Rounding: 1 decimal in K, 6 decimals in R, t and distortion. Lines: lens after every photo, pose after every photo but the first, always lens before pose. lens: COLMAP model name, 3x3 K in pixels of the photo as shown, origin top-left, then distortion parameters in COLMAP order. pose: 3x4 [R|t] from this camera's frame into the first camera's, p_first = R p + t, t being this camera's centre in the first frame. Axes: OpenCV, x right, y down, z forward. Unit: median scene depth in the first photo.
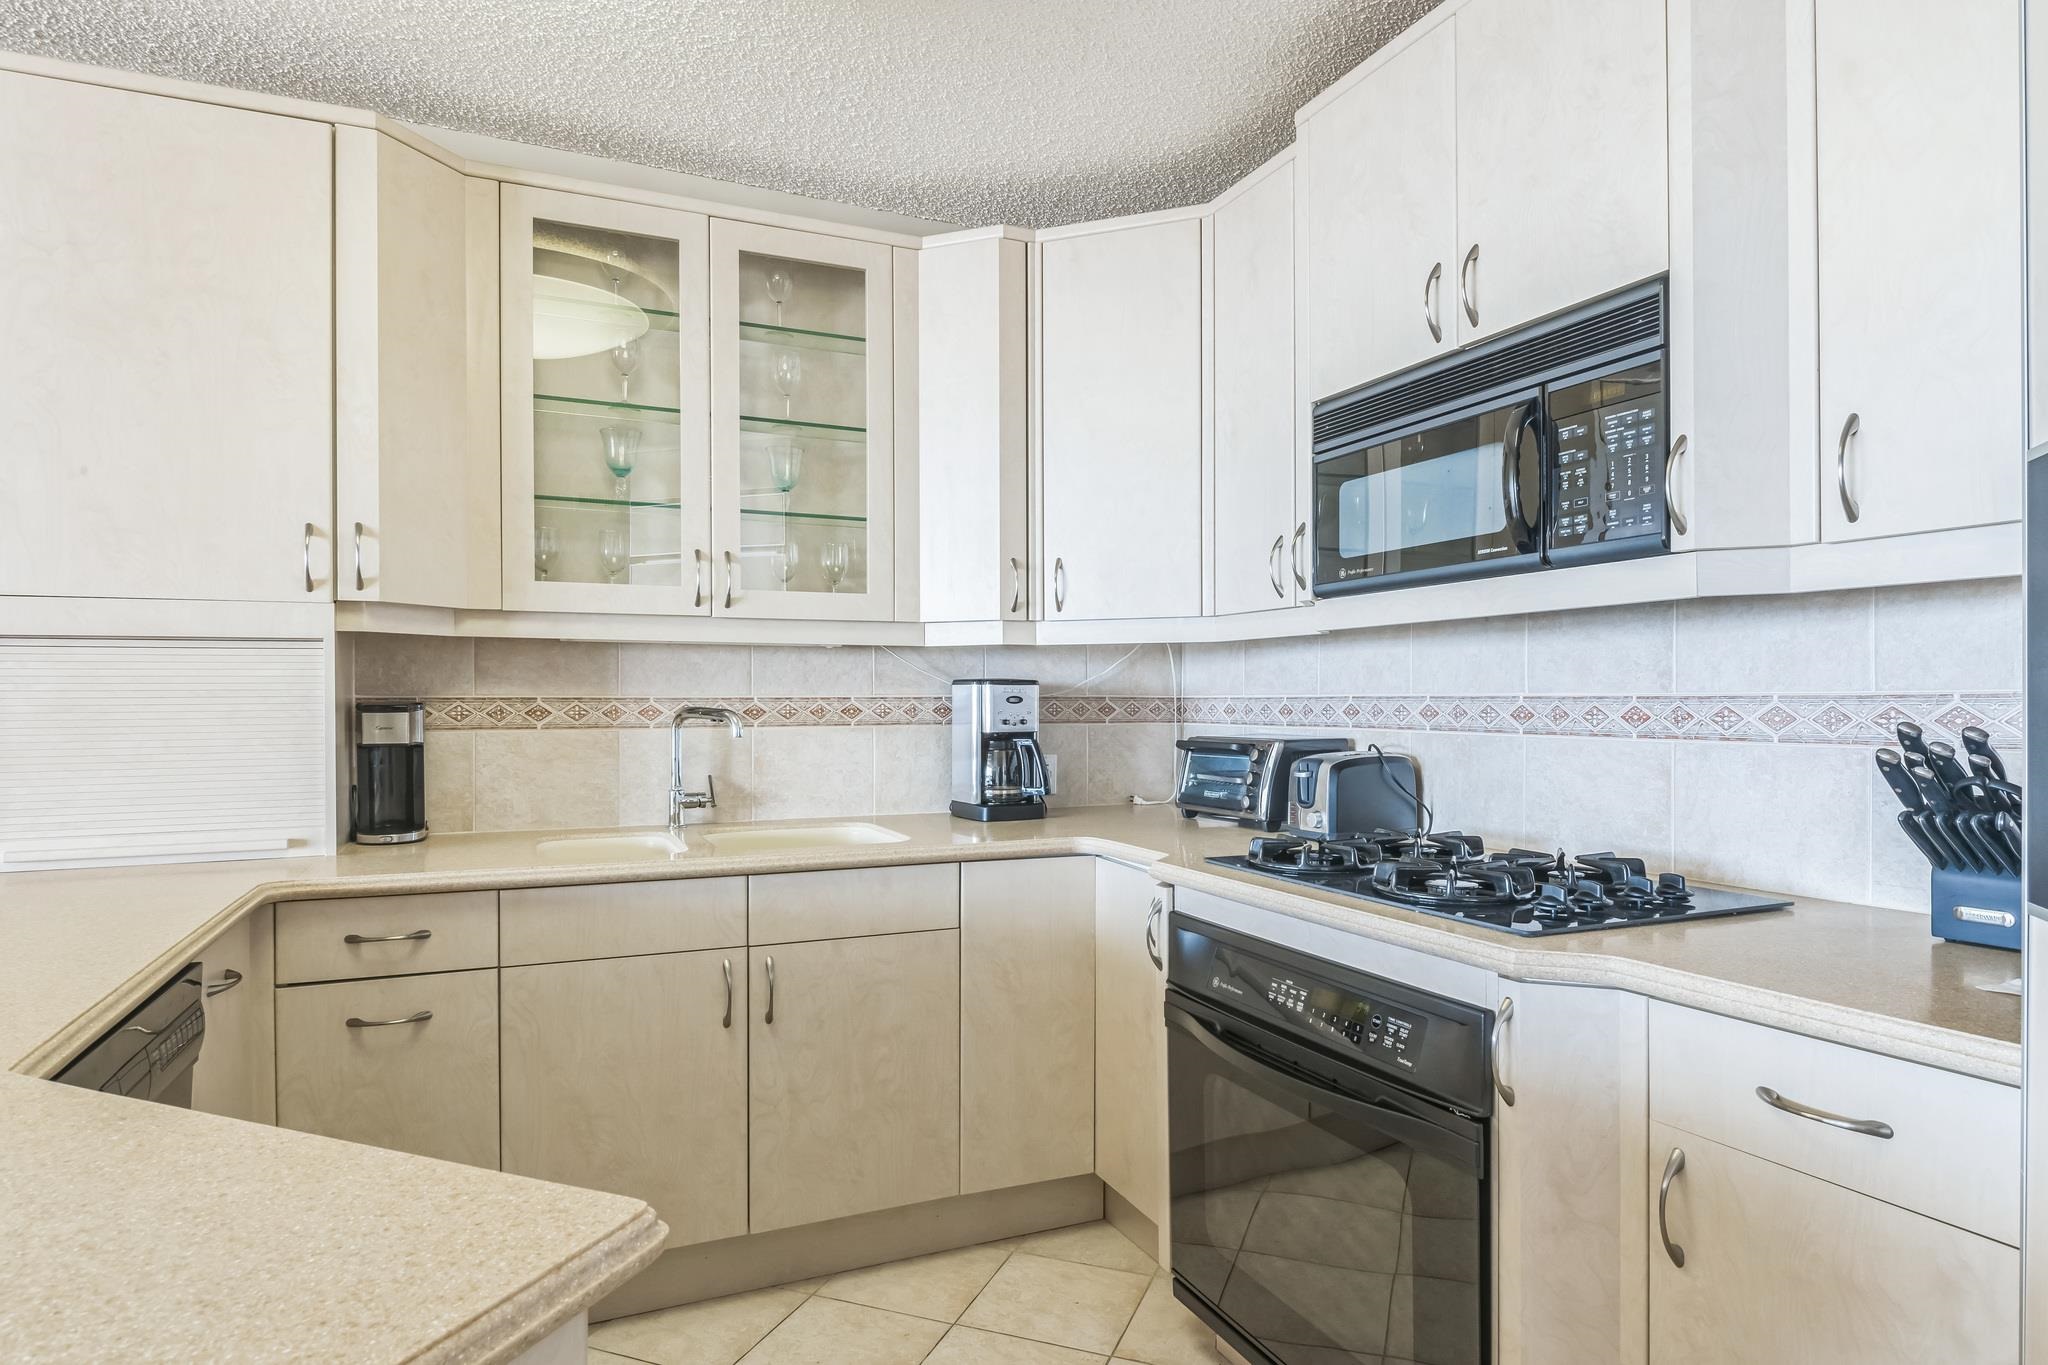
lens RADIAL K [[1156.0, 0, 1013.3], [0, 1156.0, 702.8], [0, 0, 1]] dist [-0.008593, -0.006833]
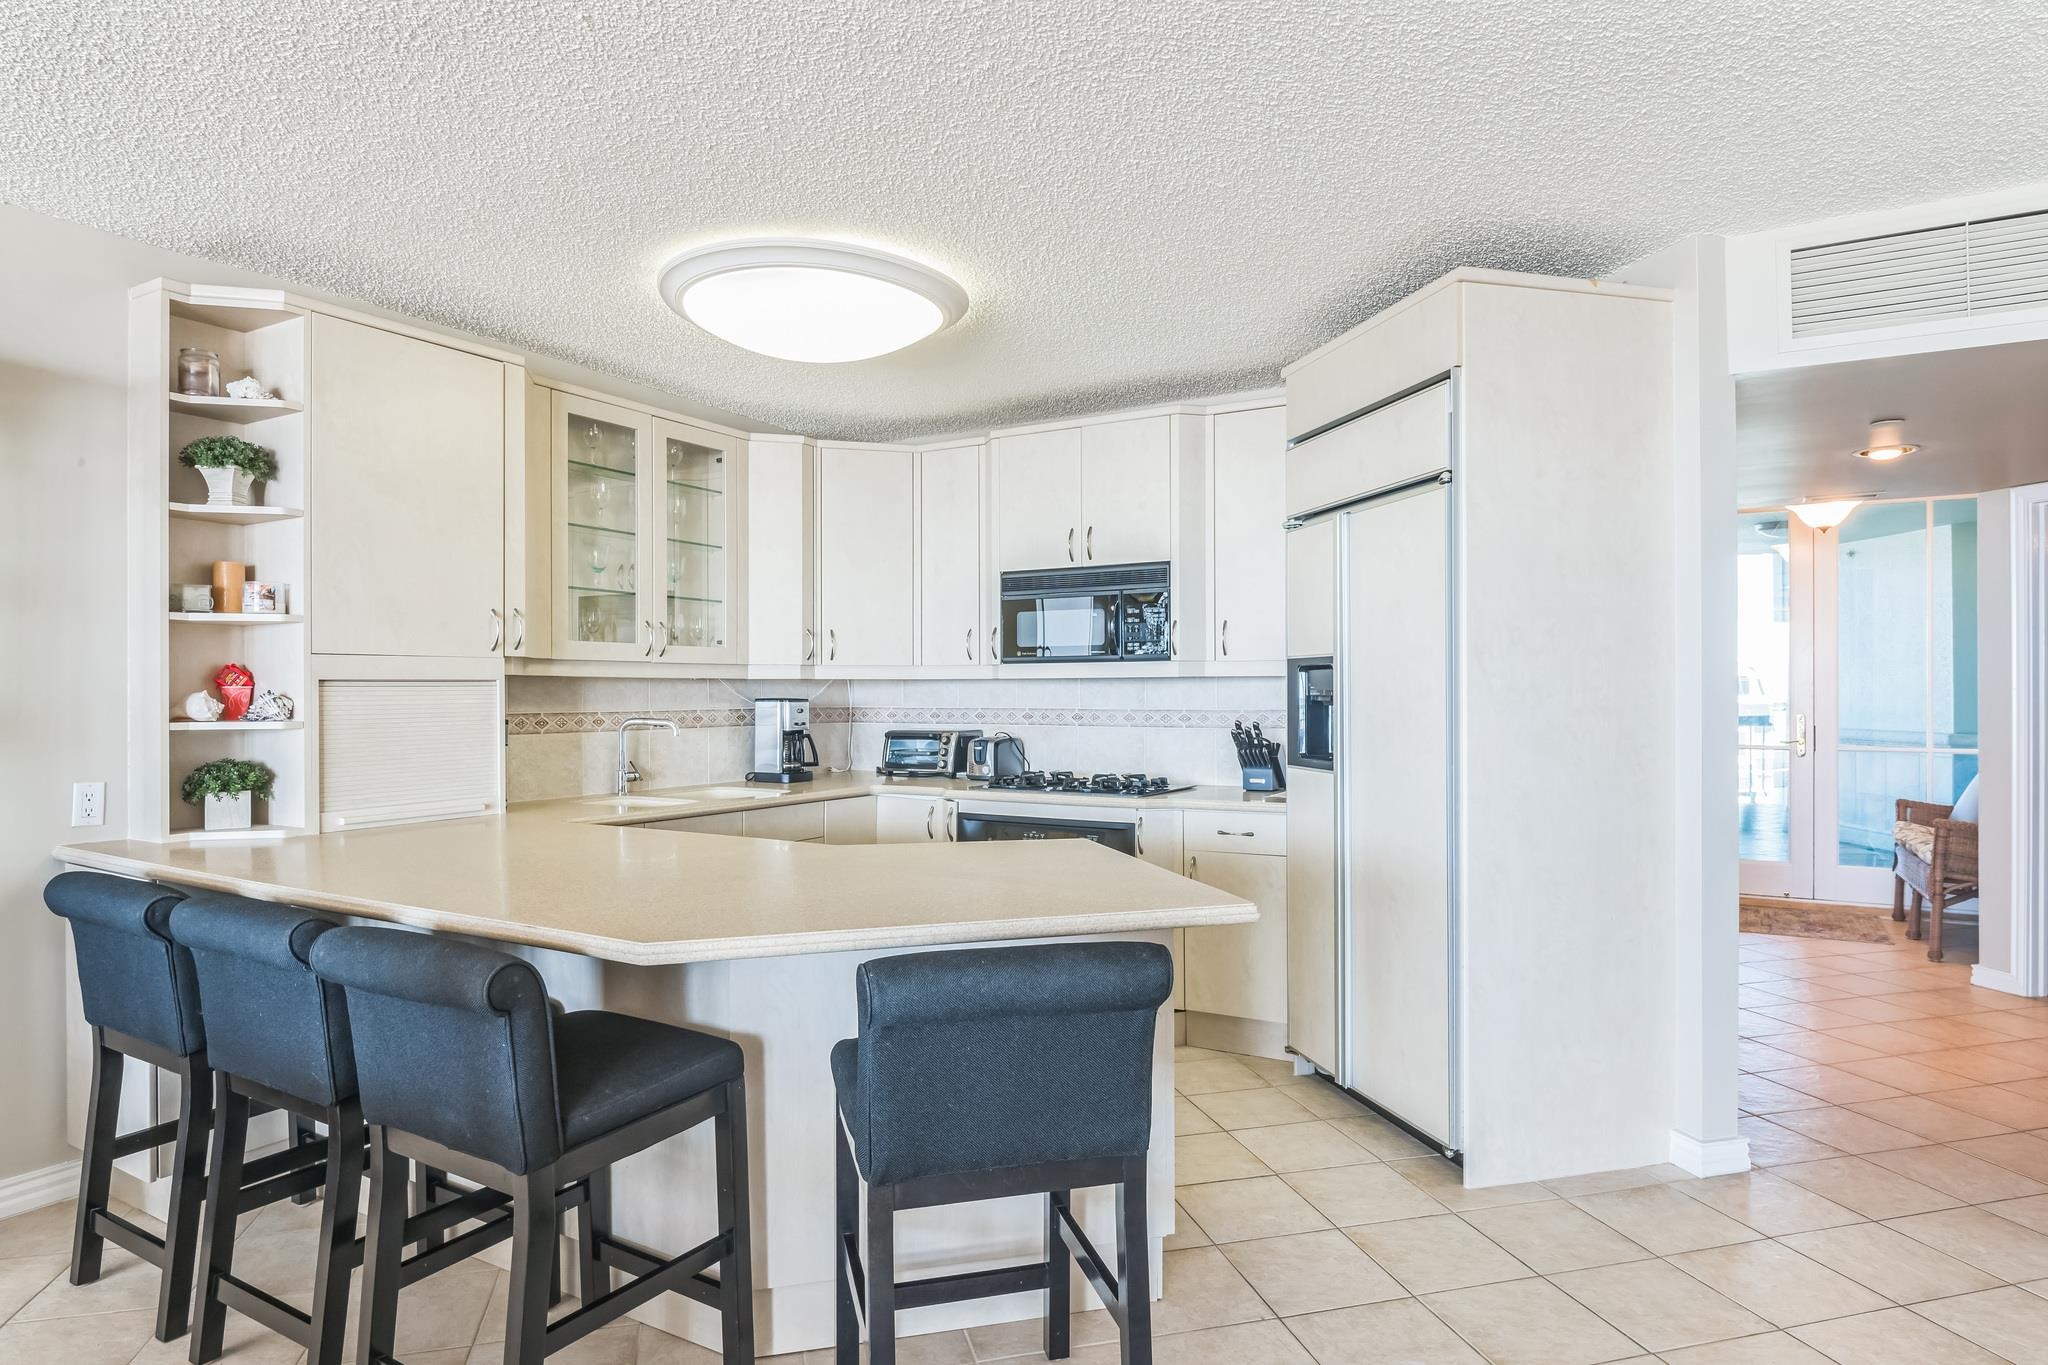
lens RADIAL K [[1156.0, 0, 1024.7], [0, 1156.0, 688.7], [0, 0, 1]] dist [-0.008593, -0.006833]
pose [[0.811208, 0.001600, 0.584756, -0.850513], [0.002207, 0.999981, -0.005797, -0.028886], [-0.584754, 0.005993, 0.811189, -0.672641]]
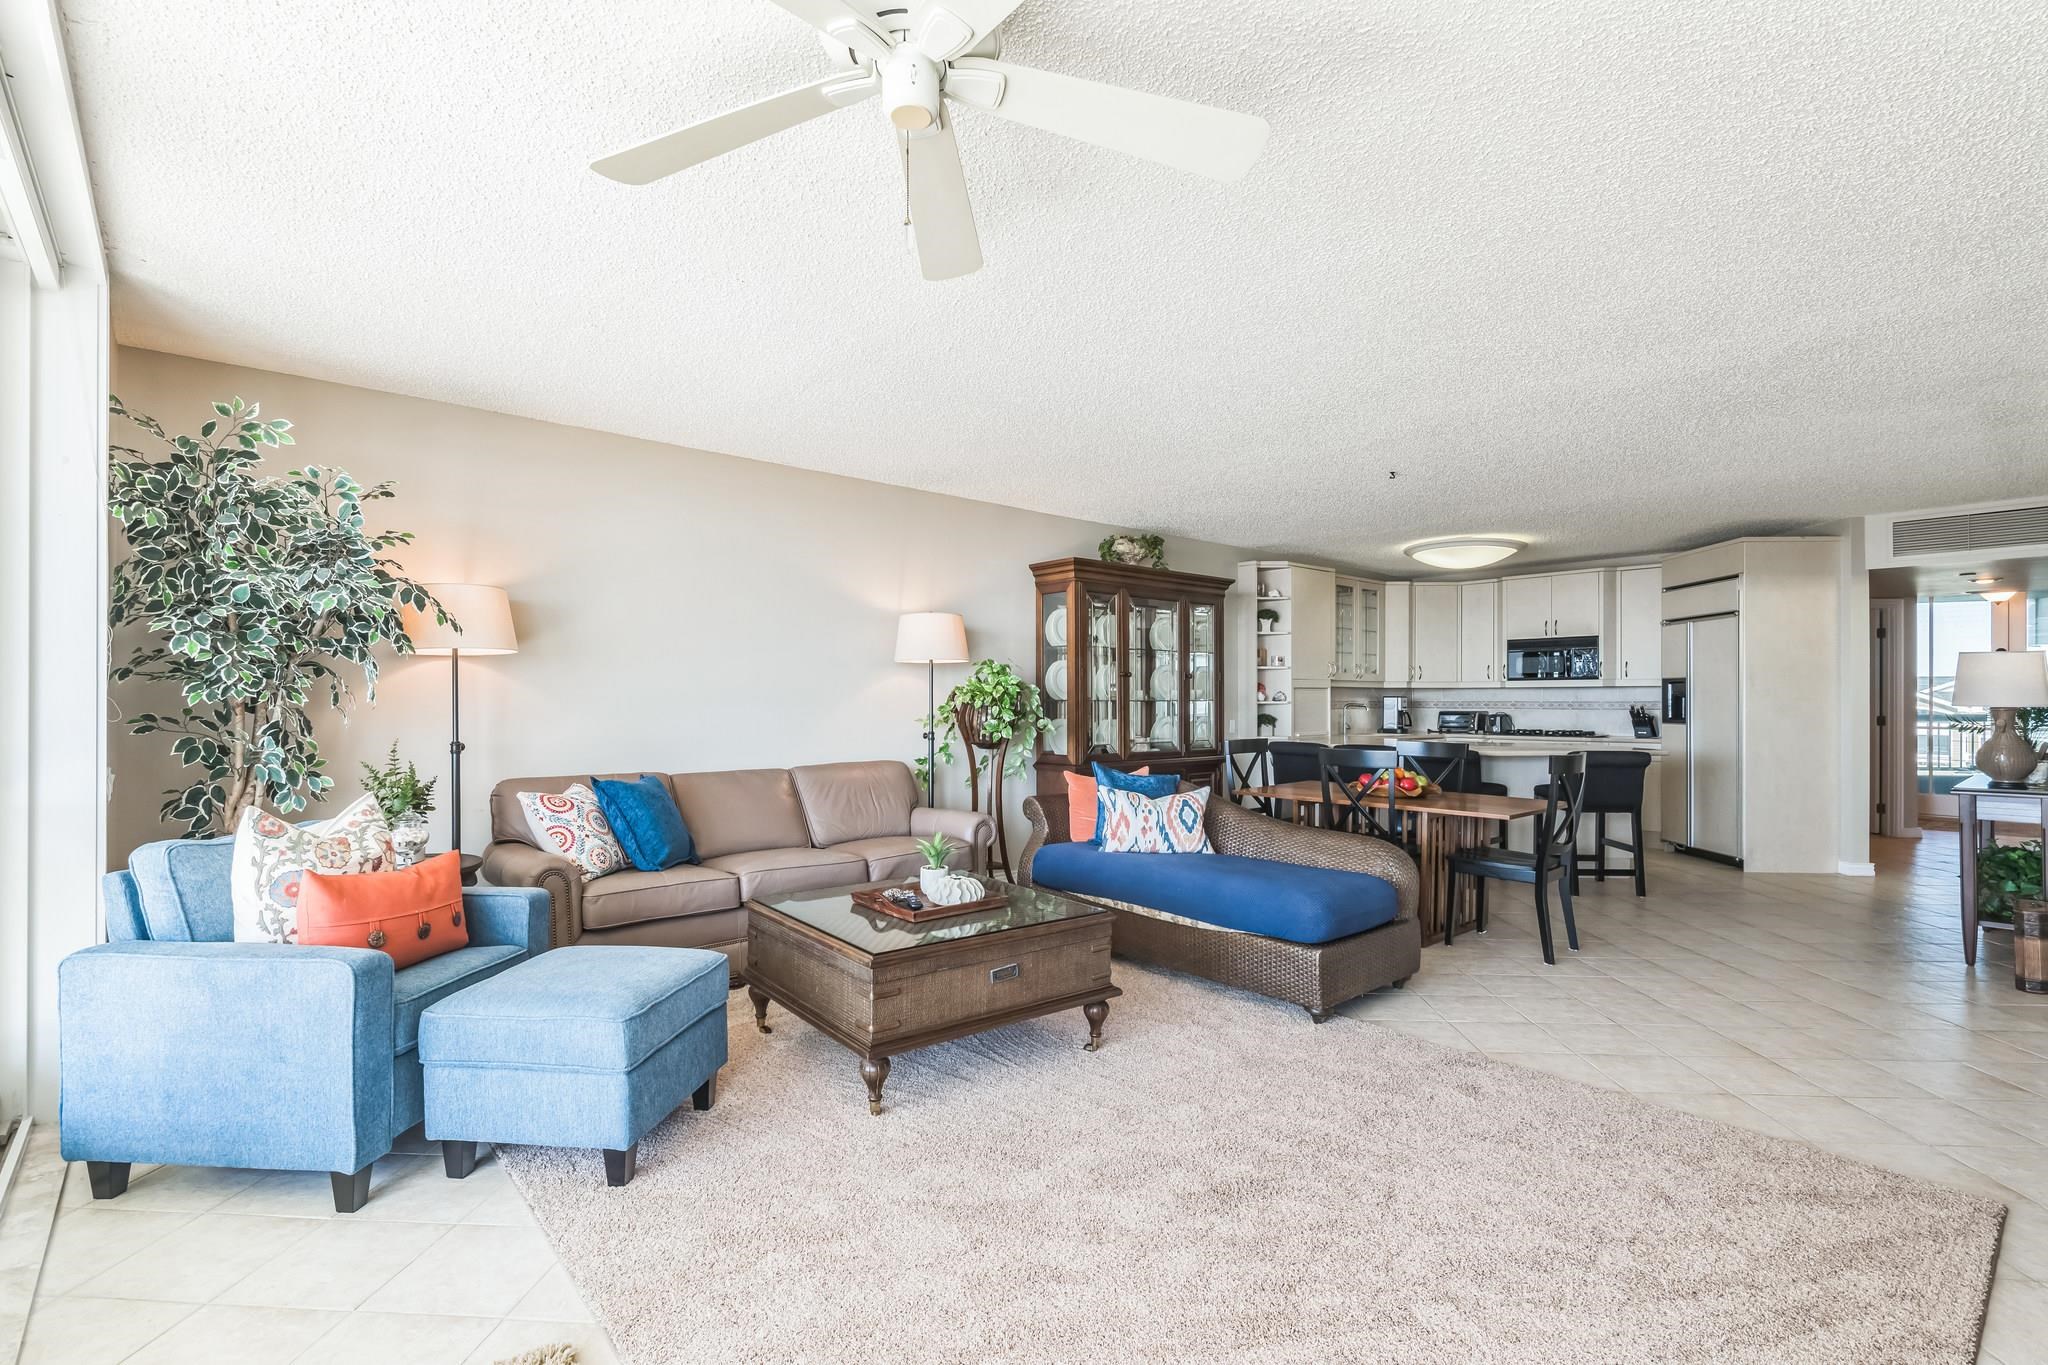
lens RADIAL K [[937.4, 0, 1026.0], [0, 937.4, 697.7], [0, 0, 1]] dist [0.006897, -0.006065]
pose [[0.954121, 0.004170, 0.299392, -2.523911], [-0.002304, 0.999976, -0.006587, 0.008790], [-0.299412, 0.005595, 0.954108, -1.900763]]
